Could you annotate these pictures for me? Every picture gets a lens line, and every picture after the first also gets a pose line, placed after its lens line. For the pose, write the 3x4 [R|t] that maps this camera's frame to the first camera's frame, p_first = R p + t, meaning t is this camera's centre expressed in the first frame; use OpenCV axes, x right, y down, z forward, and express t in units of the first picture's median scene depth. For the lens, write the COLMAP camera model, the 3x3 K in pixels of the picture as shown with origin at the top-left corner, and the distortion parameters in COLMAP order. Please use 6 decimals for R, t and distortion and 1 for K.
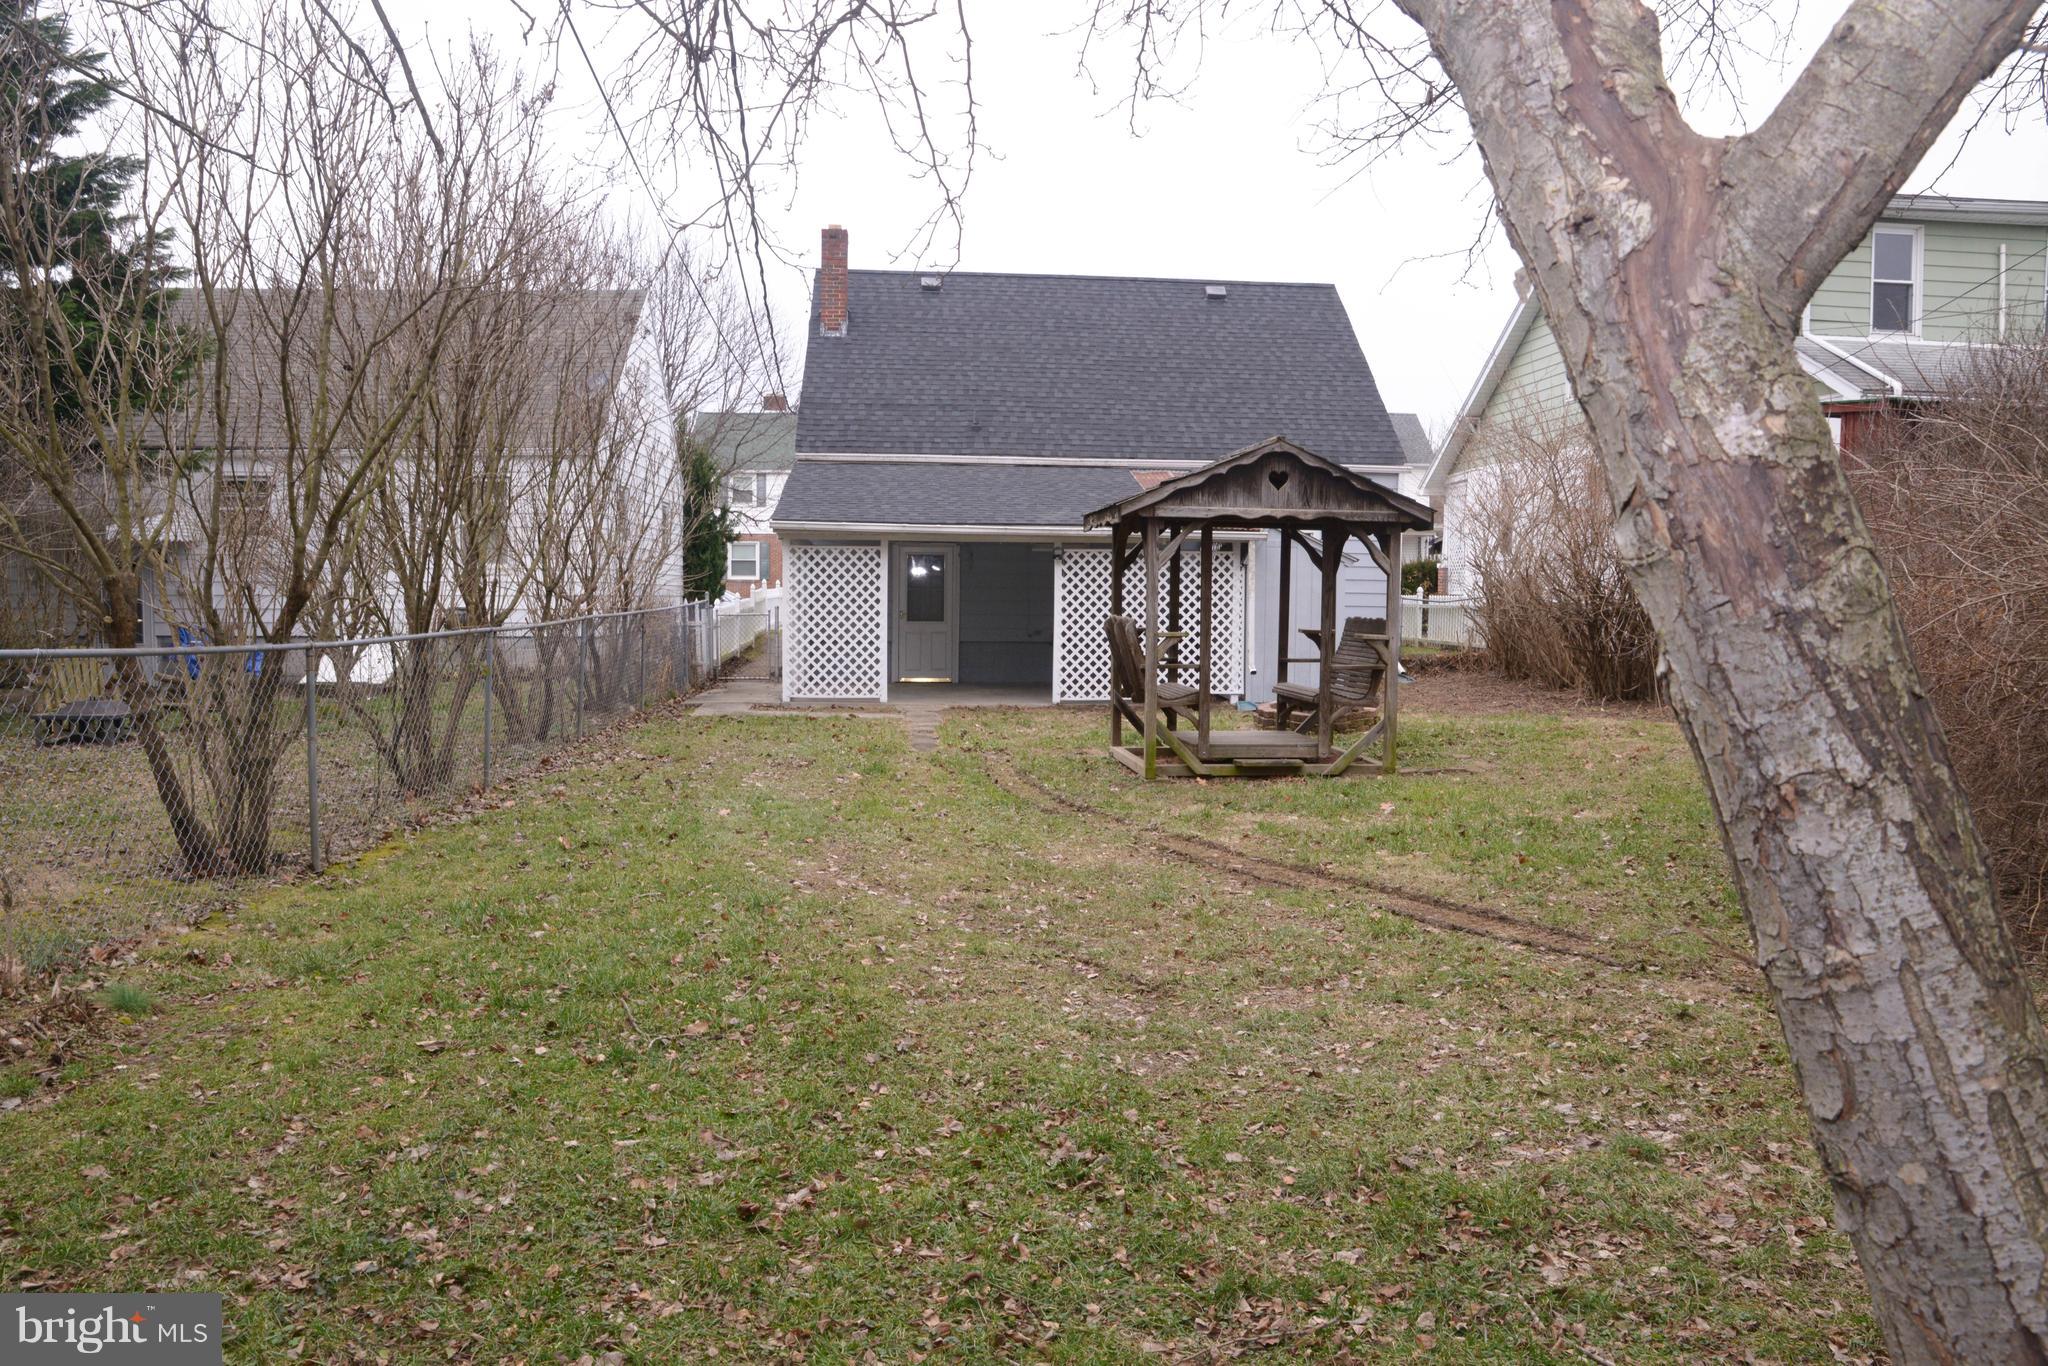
lens RADIAL K [[1517.7, 0, 1029.3], [0, 1517.7, 685.6], [0, 0, 1]] dist [-0.129063, 0.092343]
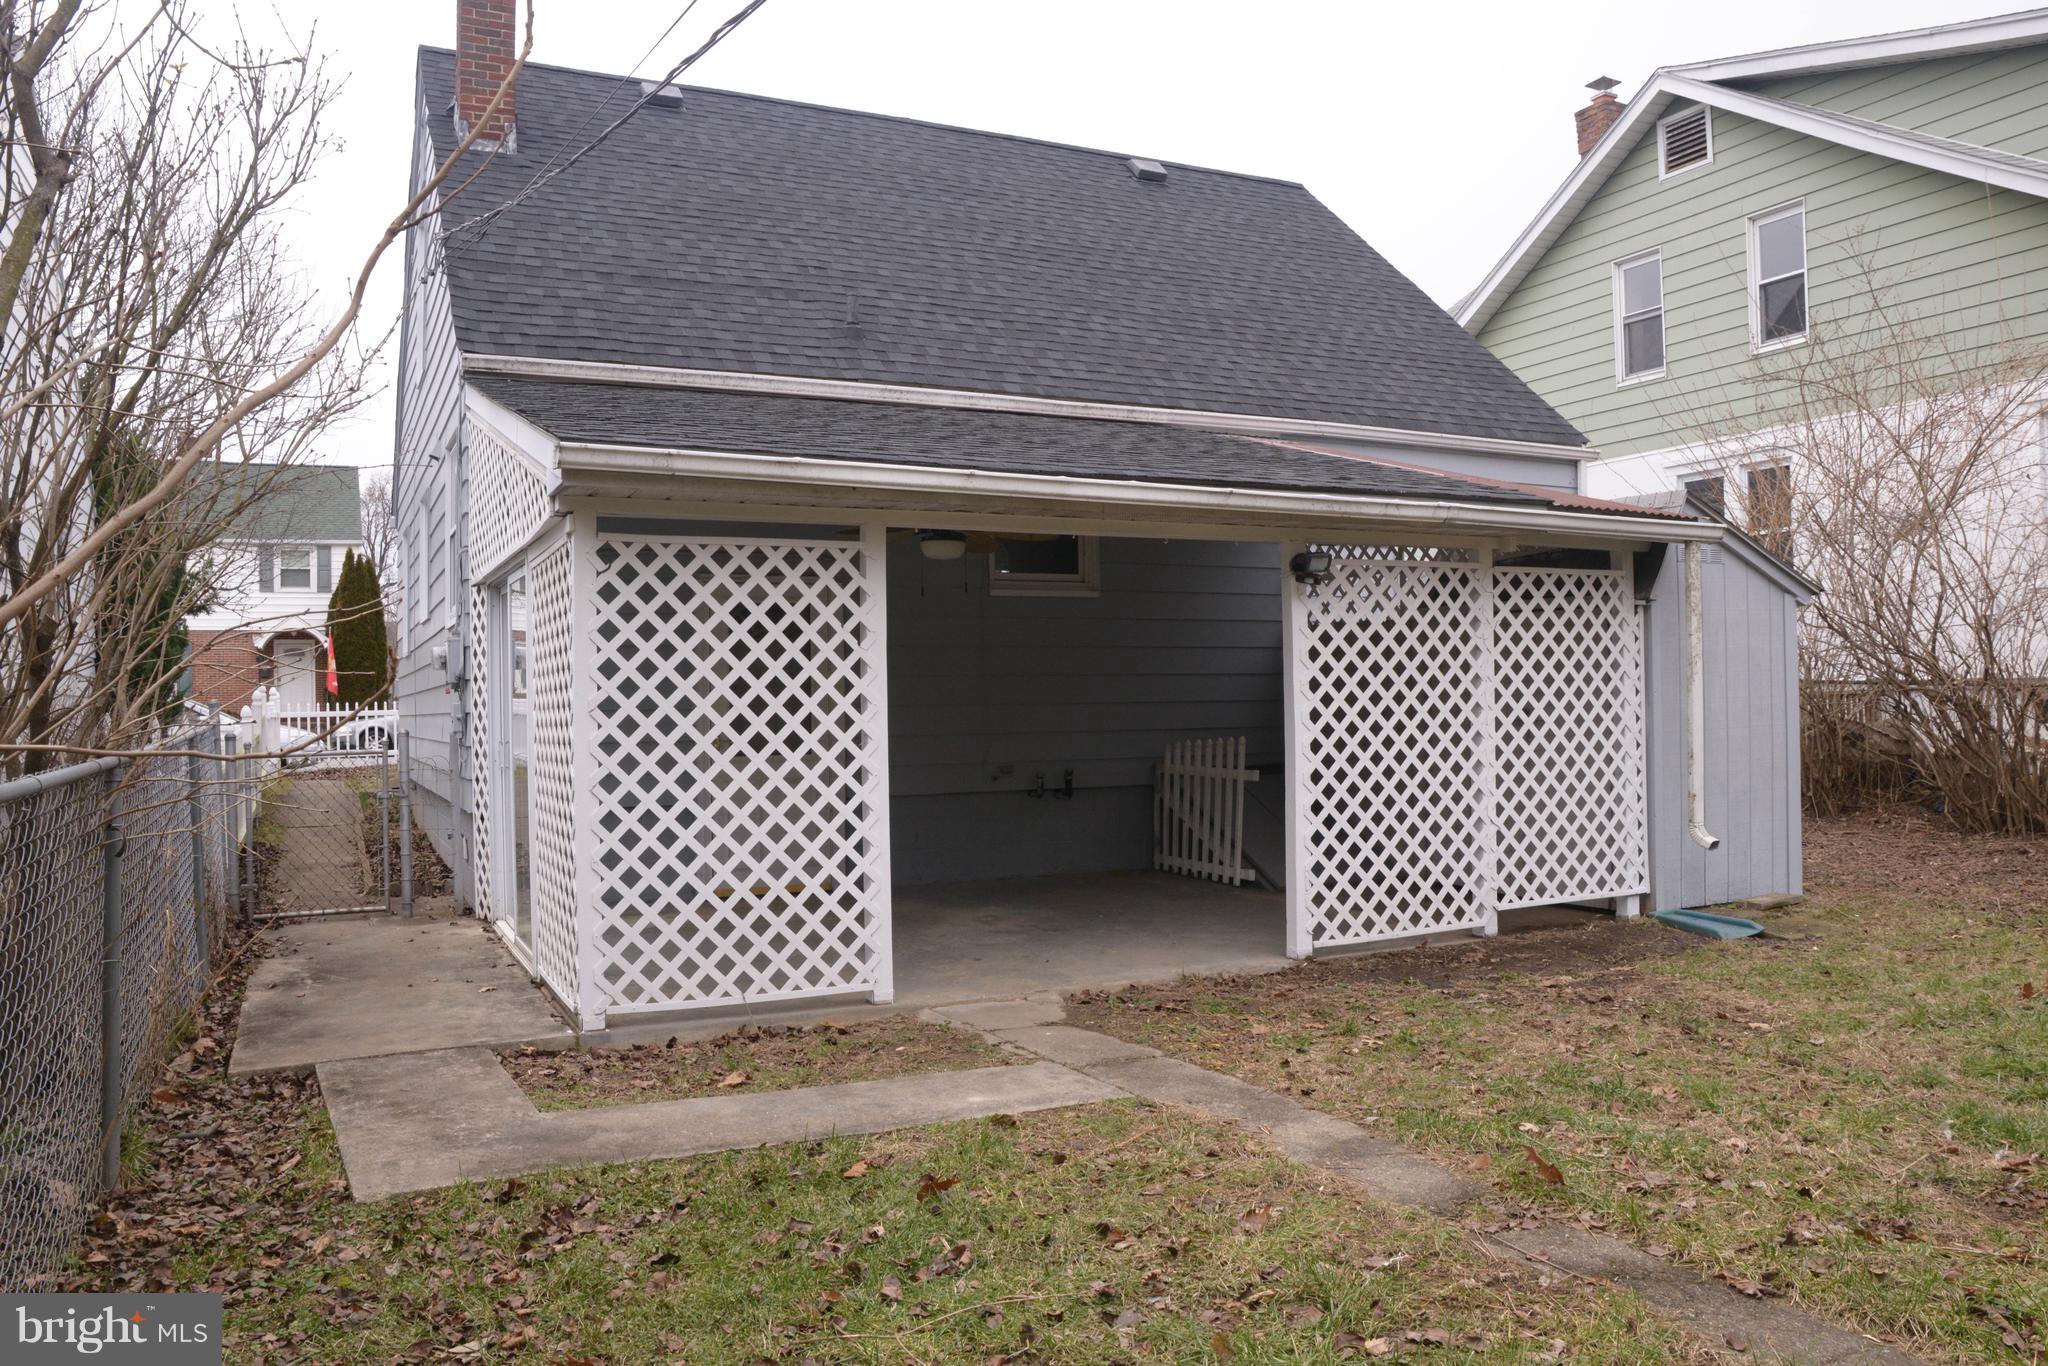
lens RADIAL K [[1517.7, 0, 1029.3], [0, 1517.7, 685.6], [0, 0, 1]] dist [-0.129063, 0.092343]
pose [[0.931248, -0.020803, 0.363792, -0.187027], [0.046001, 0.997093, -0.060737, -0.037472], [-0.361471, 0.073296, 0.929498, 0.670656]]
